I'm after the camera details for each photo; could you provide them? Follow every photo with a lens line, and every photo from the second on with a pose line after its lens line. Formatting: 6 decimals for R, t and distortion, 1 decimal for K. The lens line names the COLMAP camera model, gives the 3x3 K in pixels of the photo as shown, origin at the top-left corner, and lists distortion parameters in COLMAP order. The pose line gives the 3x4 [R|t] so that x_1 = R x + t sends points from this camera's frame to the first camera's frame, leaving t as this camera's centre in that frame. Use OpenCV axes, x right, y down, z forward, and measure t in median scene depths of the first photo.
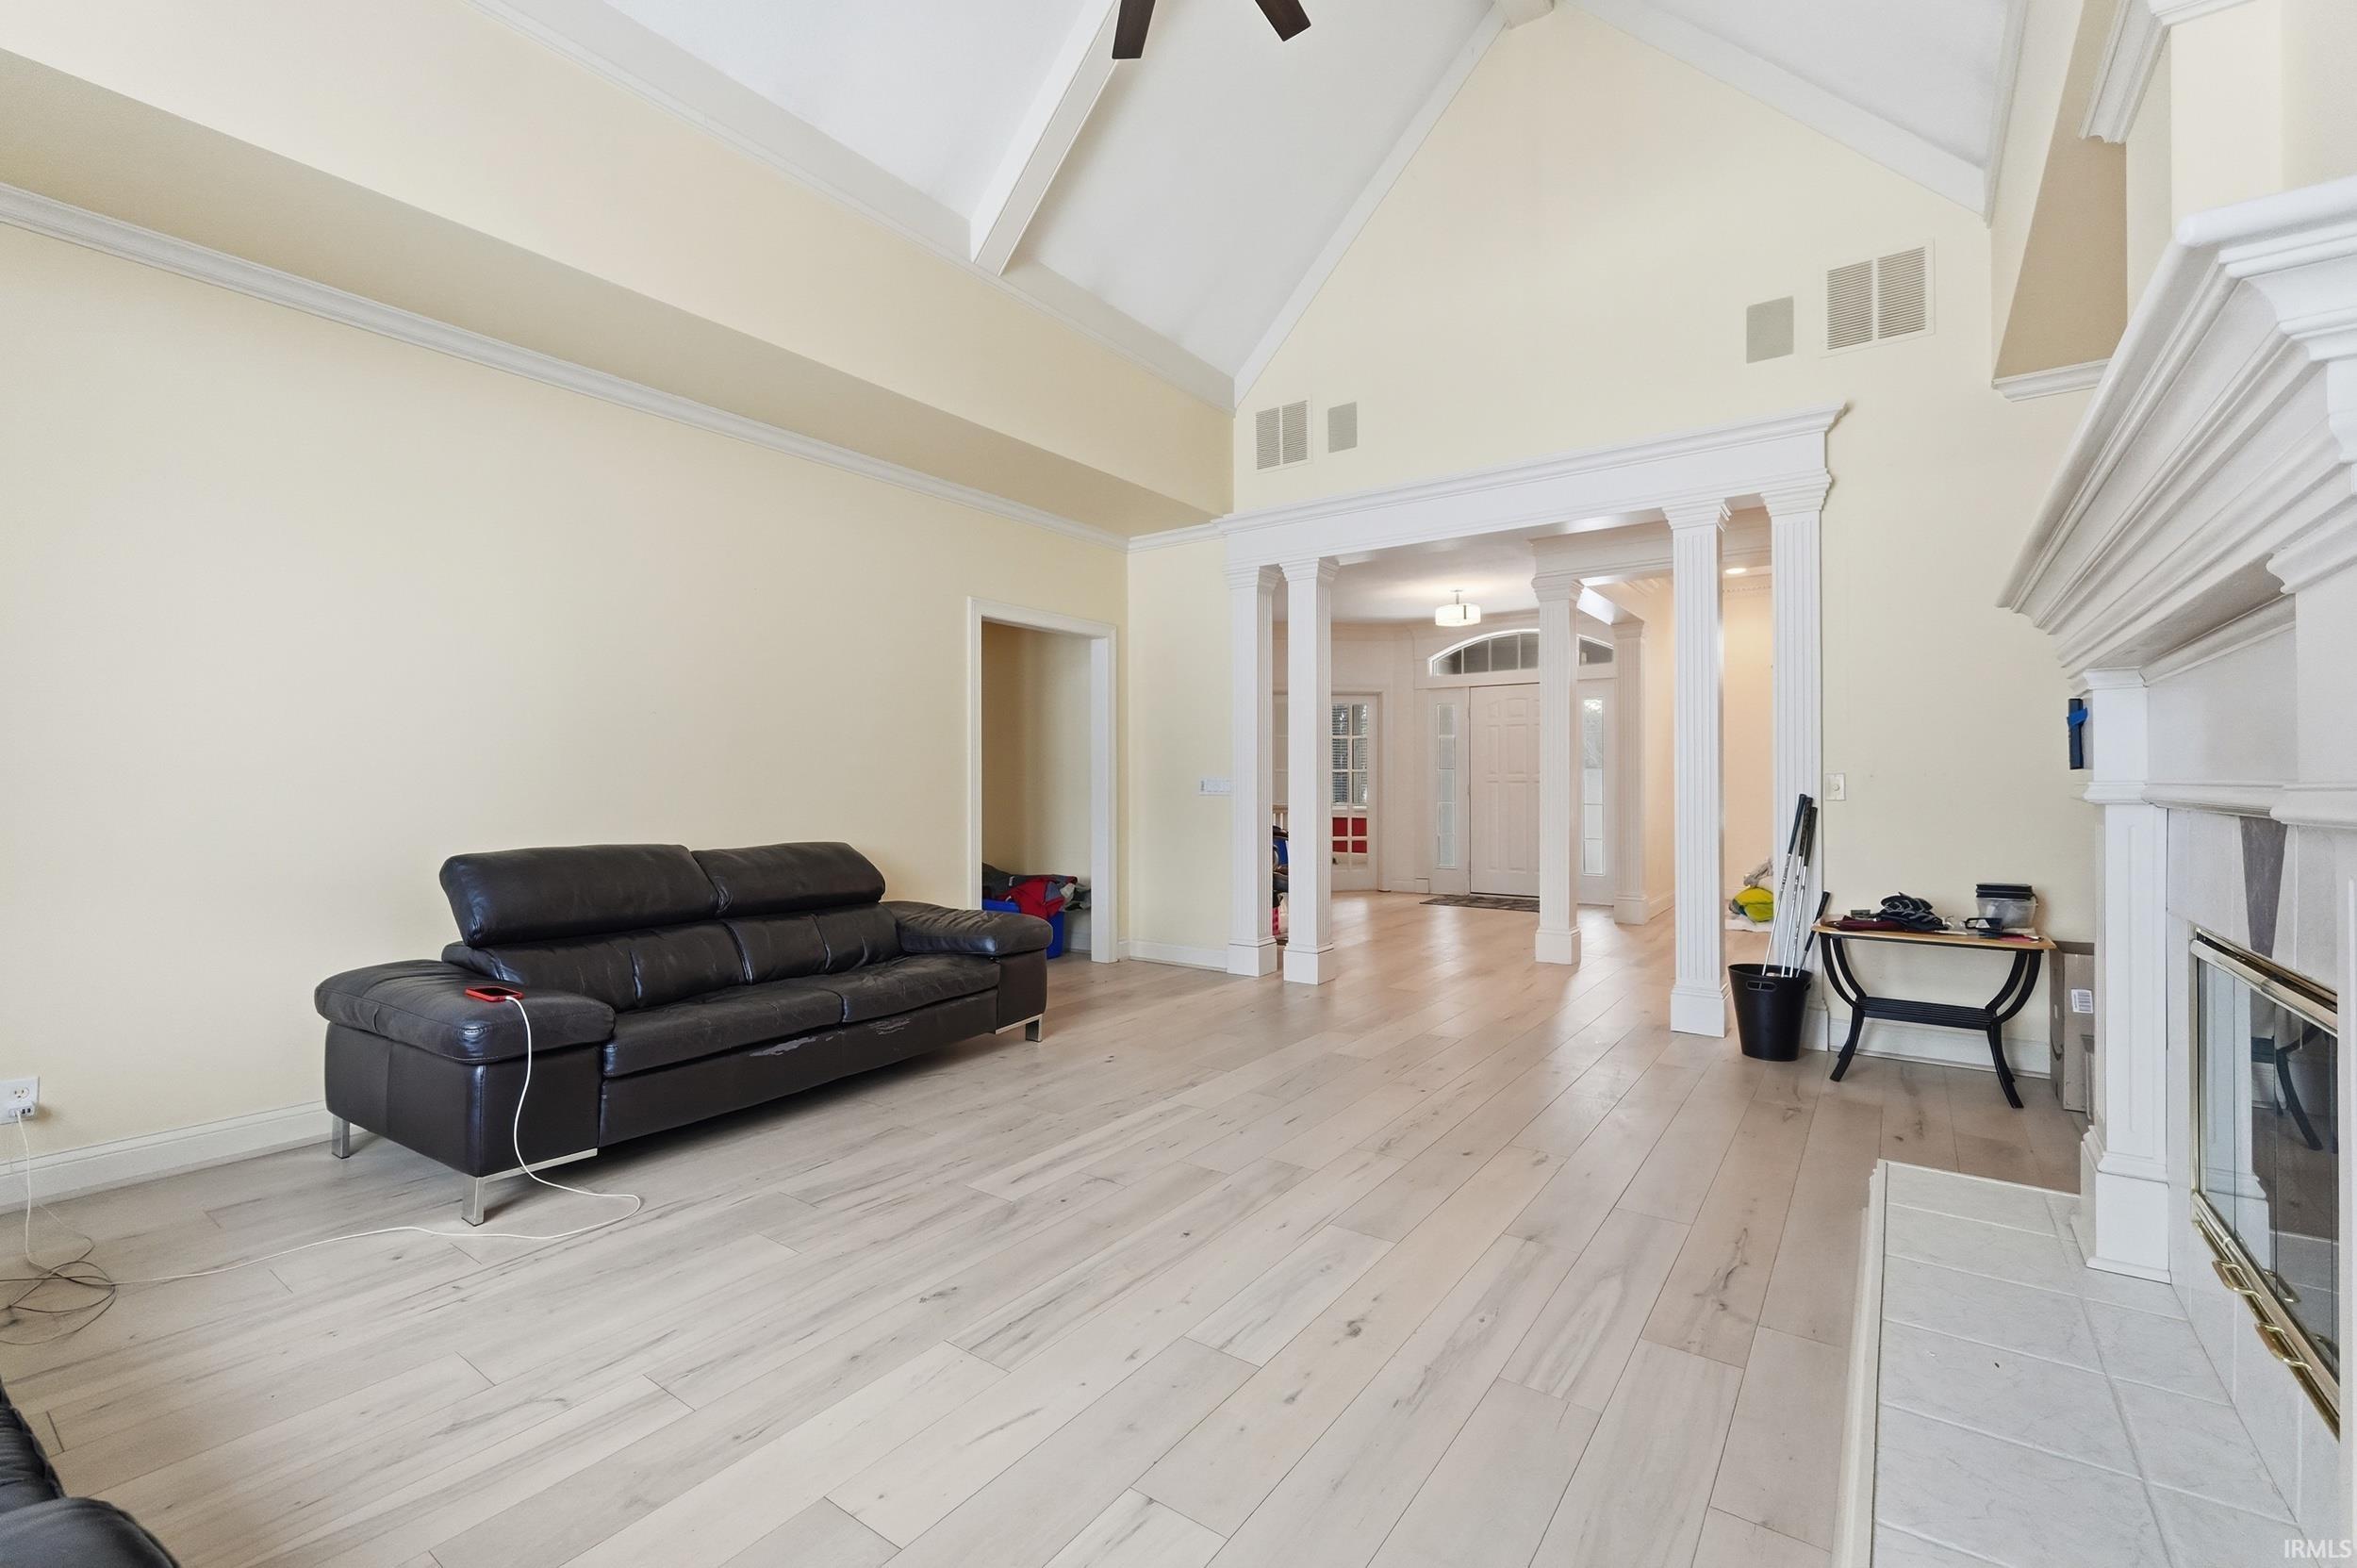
lens RADIAL K [[1013.8, 0, 1183.0], [0, 1013.8, 789.8], [0, 0, 1]] dist [0.003494, -0.000078]
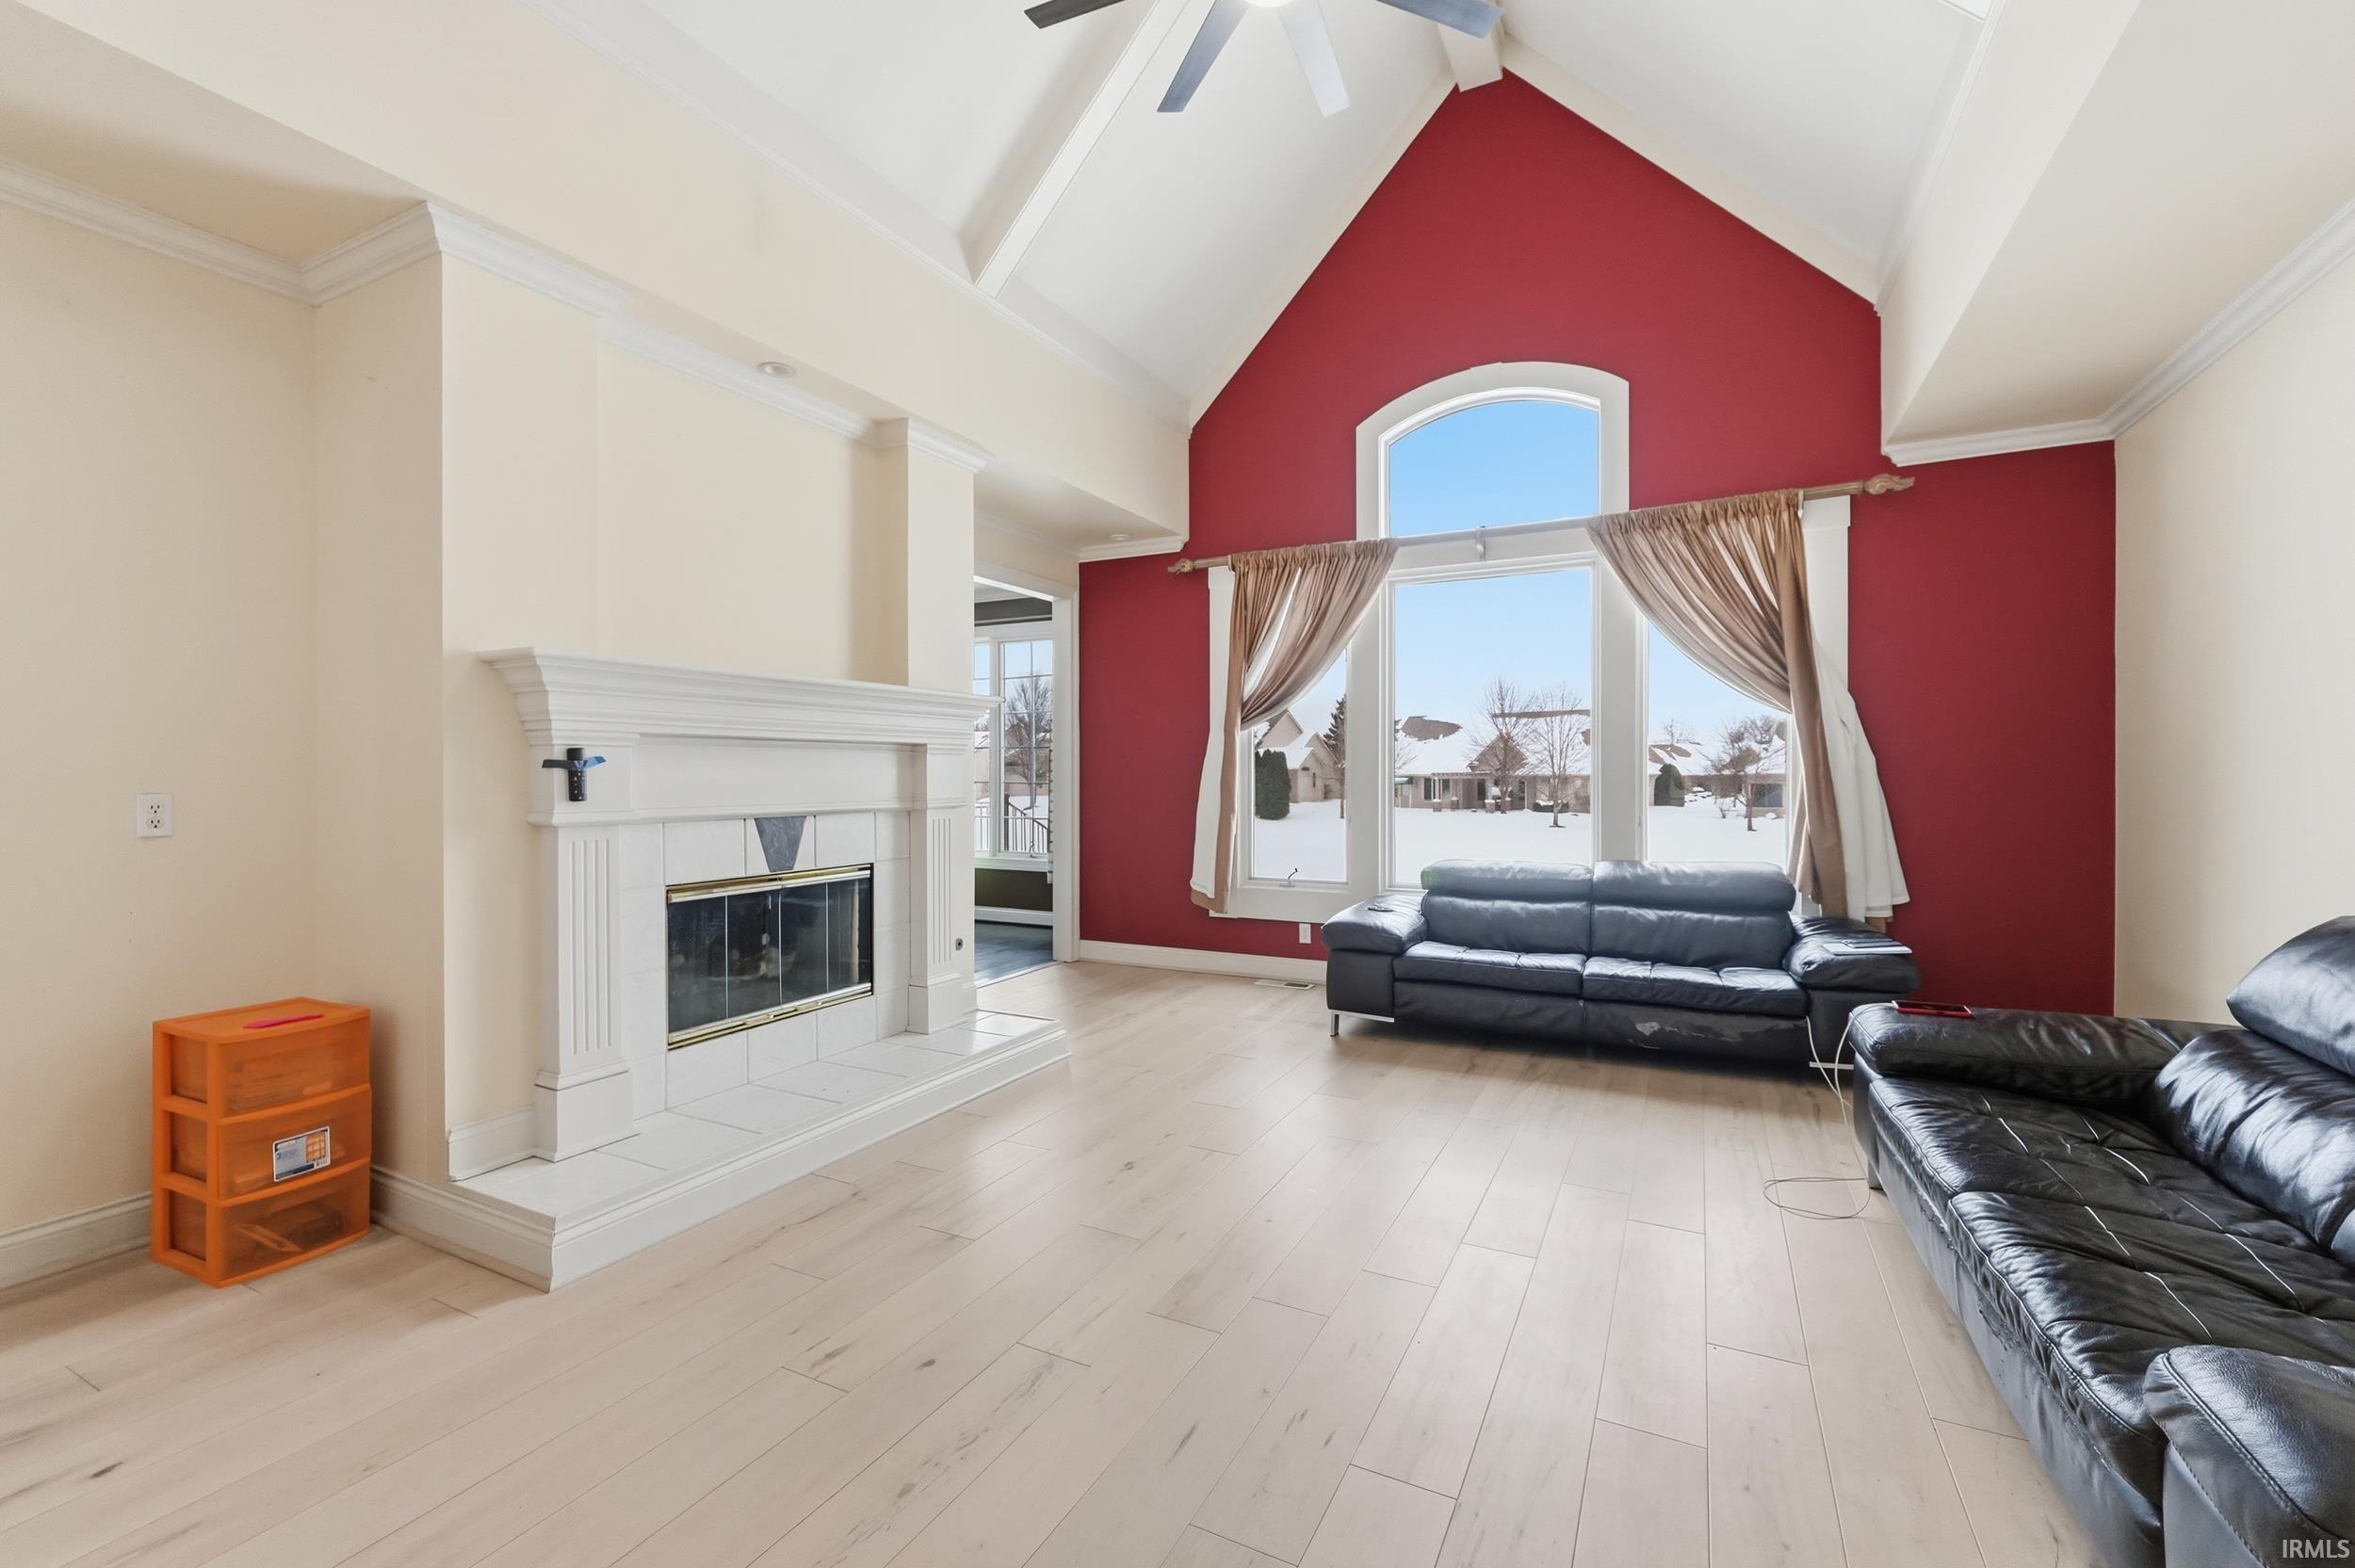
lens RADIAL K [[1012.8, 0, 1171.2], [0, 1012.8, 794.1], [0, 0, 1]] dist [0.003494, -0.000078]
pose [[-0.990905, 0.008291, -0.134309, 0.249767], [0.005971, 0.999826, 0.017667, -0.039823], [0.134432, 0.016704, -0.990782, 2.043887]]
